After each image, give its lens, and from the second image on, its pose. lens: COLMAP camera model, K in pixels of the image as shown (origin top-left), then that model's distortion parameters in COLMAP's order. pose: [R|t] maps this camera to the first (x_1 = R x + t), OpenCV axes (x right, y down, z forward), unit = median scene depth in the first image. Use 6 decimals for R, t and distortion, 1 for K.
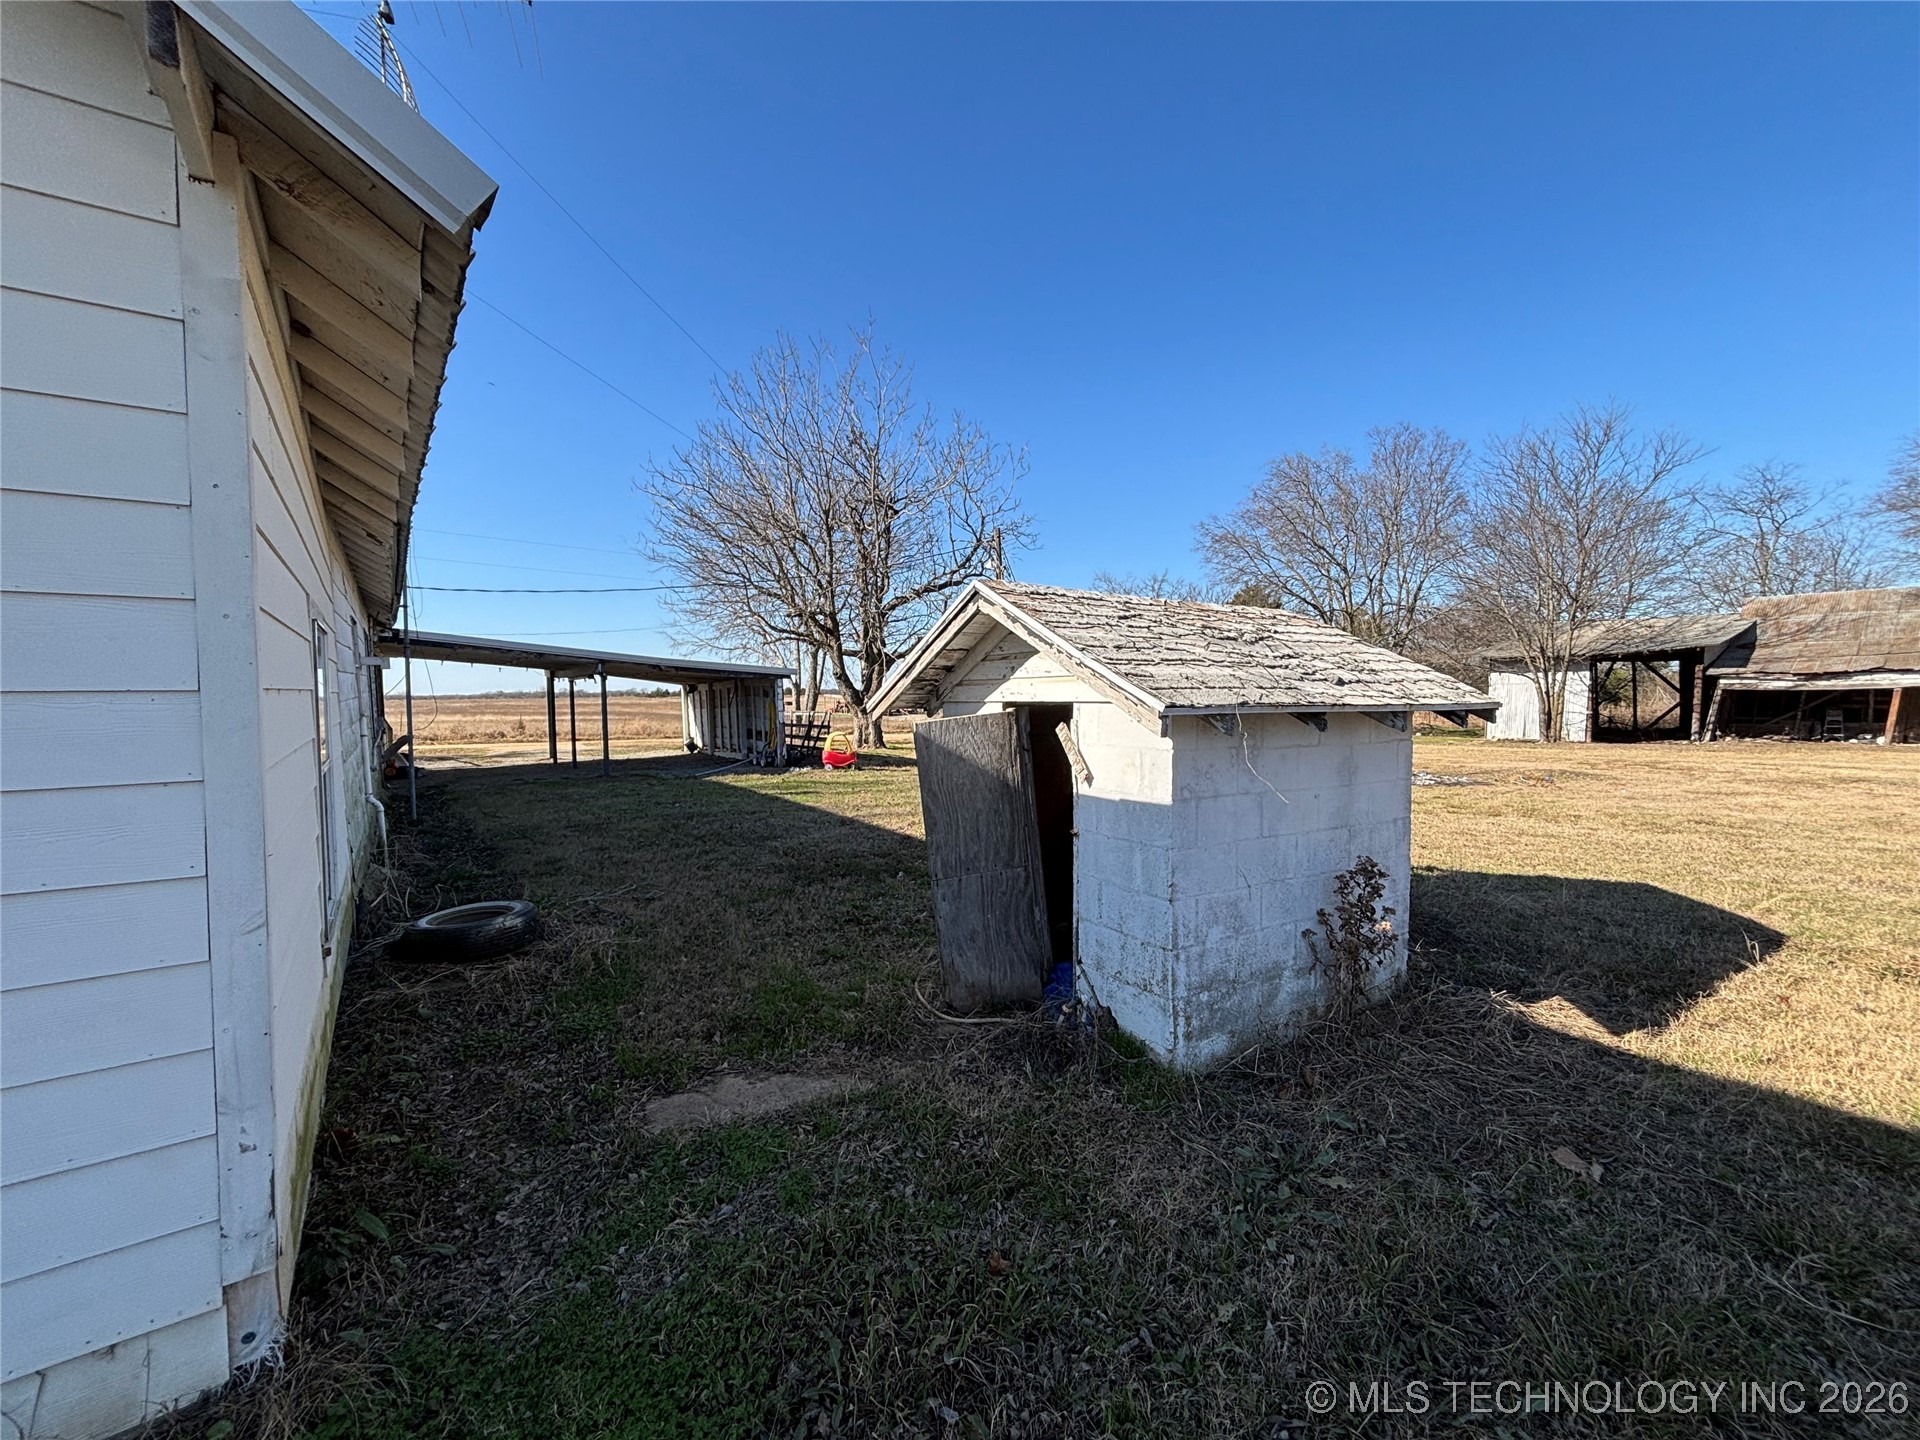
lens RADIAL K [[772.5, 0, 964.8], [0, 772.5, 718.3], [0, 0, 1]] dist [0.000326, -0.001024]
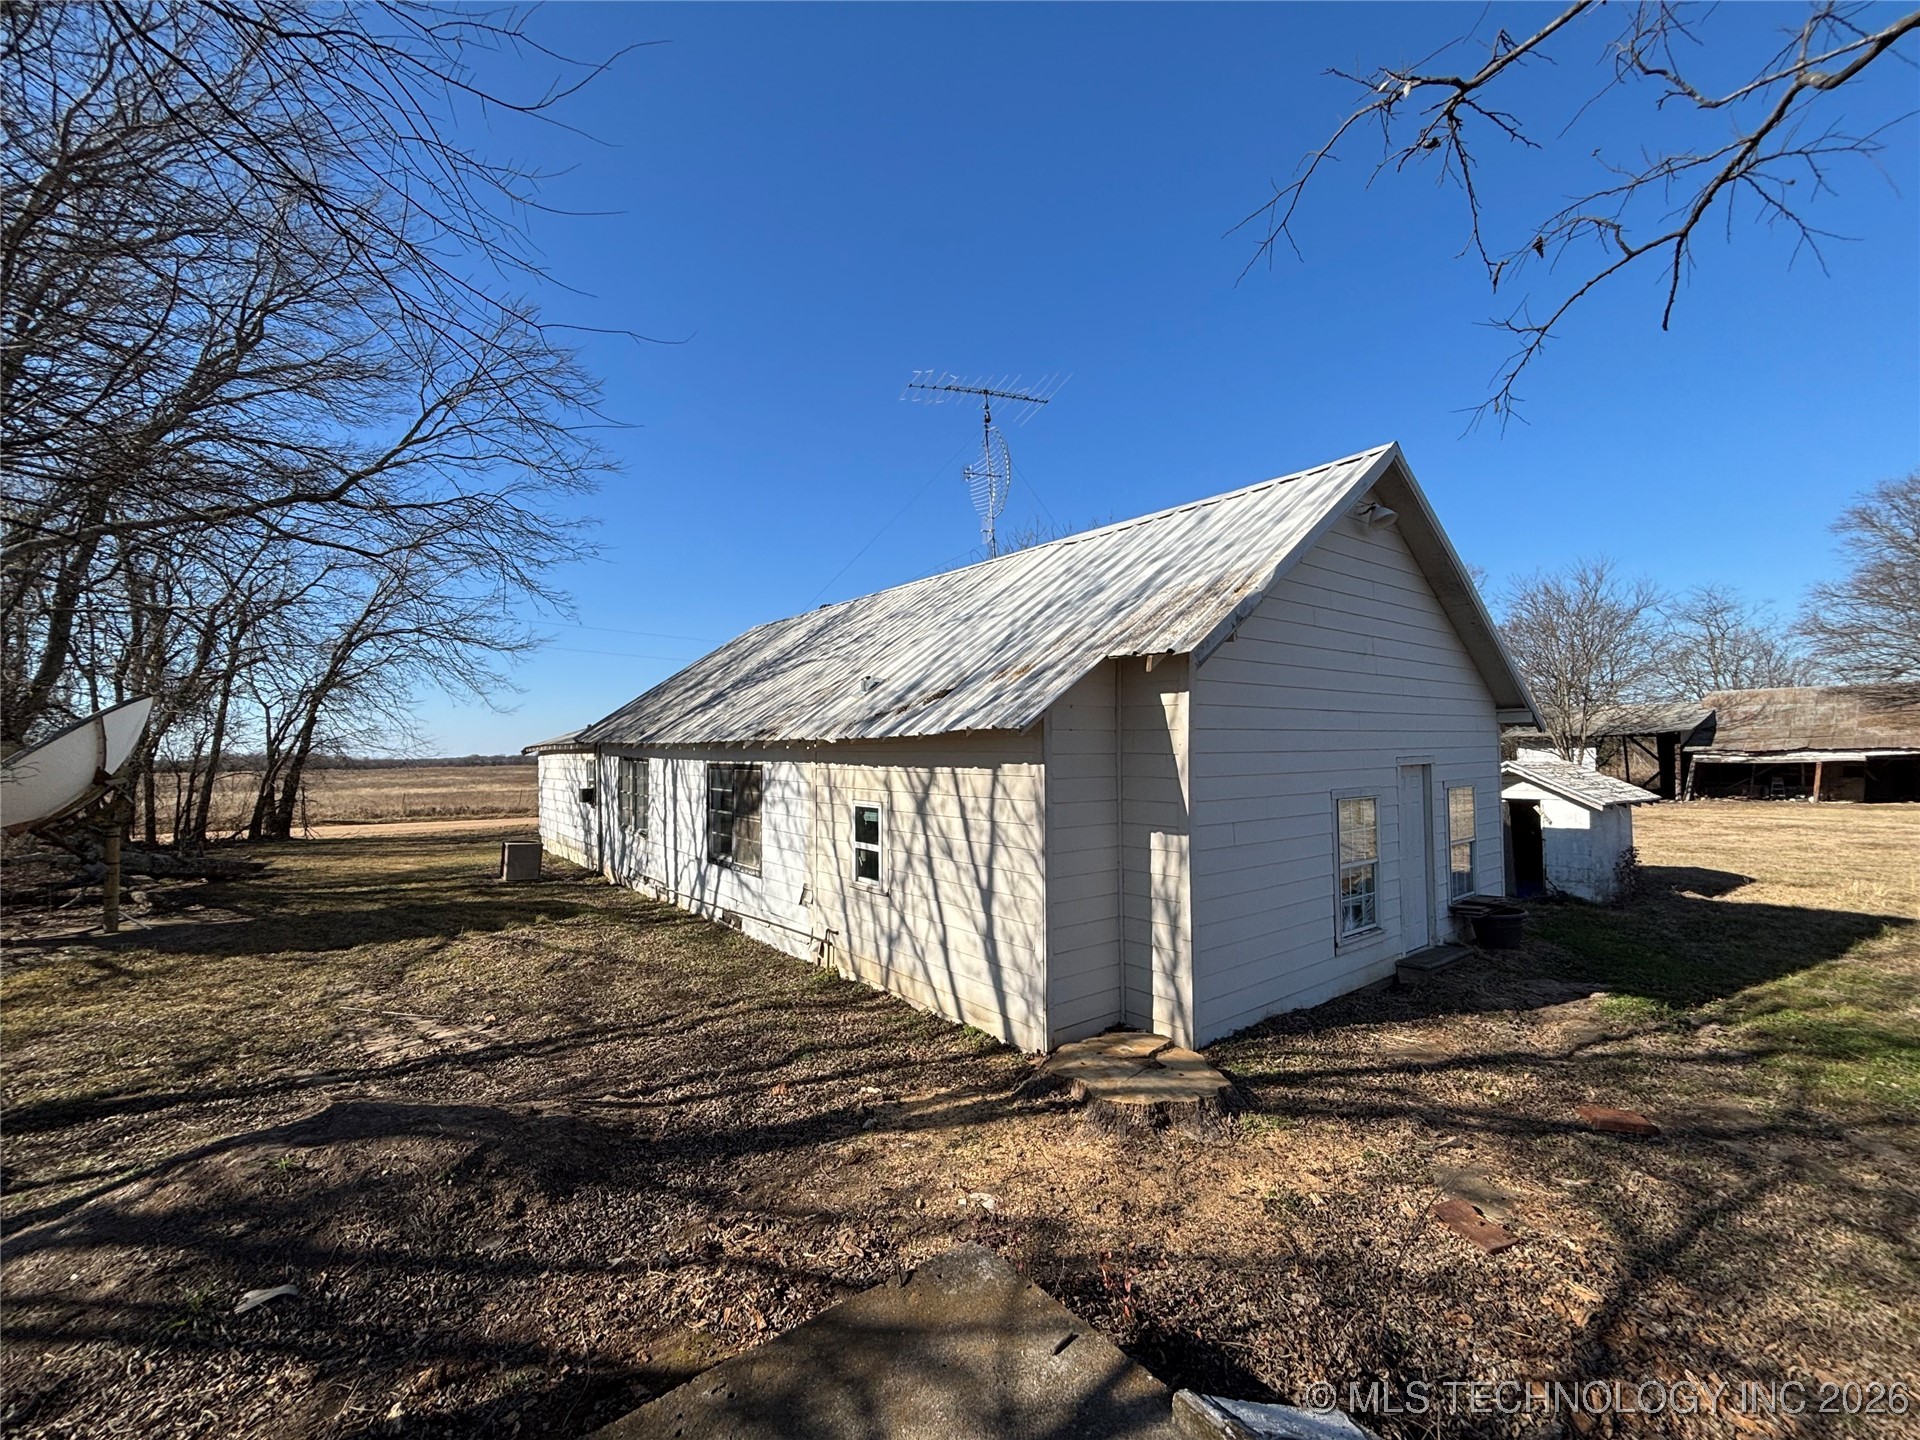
lens RADIAL K [[772.5, 0, 955.1], [0, 772.5, 713.9], [0, 0, 1]] dist [0.000326, -0.001024]
pose [[0.999671, -0.003621, 0.025402, -0.362265], [0.005669, 0.996693, -0.081057, -0.019370], [-0.025025, 0.081174, 0.996386, -0.334644]]
